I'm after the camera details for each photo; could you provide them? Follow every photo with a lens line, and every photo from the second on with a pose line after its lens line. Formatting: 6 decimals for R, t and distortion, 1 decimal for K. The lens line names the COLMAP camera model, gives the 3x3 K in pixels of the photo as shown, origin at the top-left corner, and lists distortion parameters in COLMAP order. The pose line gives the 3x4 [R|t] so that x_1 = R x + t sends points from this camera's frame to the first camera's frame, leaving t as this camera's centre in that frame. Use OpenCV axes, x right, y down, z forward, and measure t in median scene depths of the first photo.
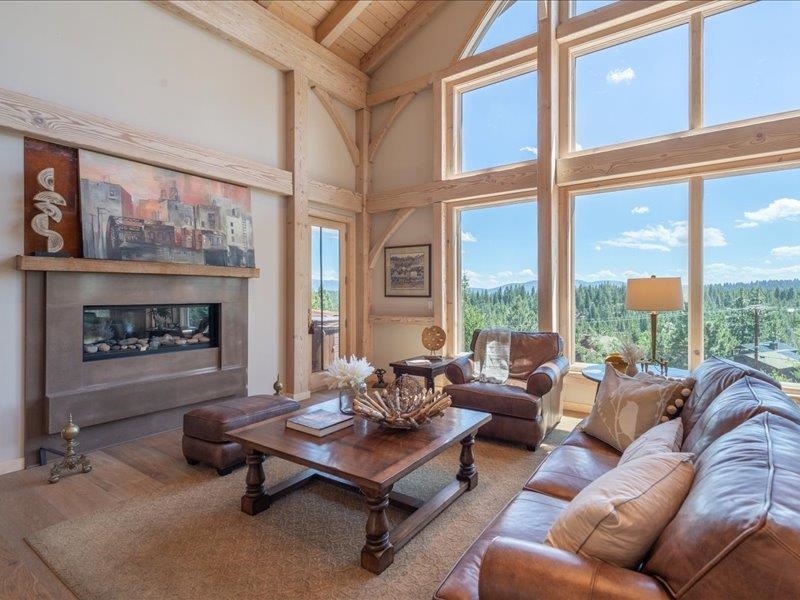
lens RADIAL K [[403.7, 0, 447.2], [0, 403.7, 299.7], [0, 0, 1]] dist [0.005326, -0.008016]
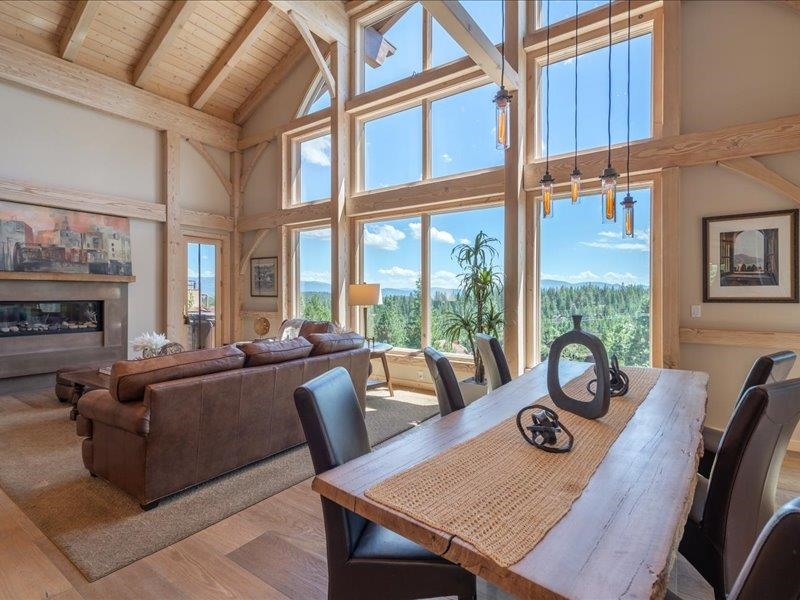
lens RADIAL K [[403.7, 0, 431.7], [0, 403.7, 302.7], [0, 0, 1]] dist [0.005326, -0.008016]
pose [[0.999874, 0.003325, -0.015542, 0.518801], [-0.003257, 0.999985, 0.004389, 0.005939], [0.015557, -0.004338, 0.999870, -0.339996]]
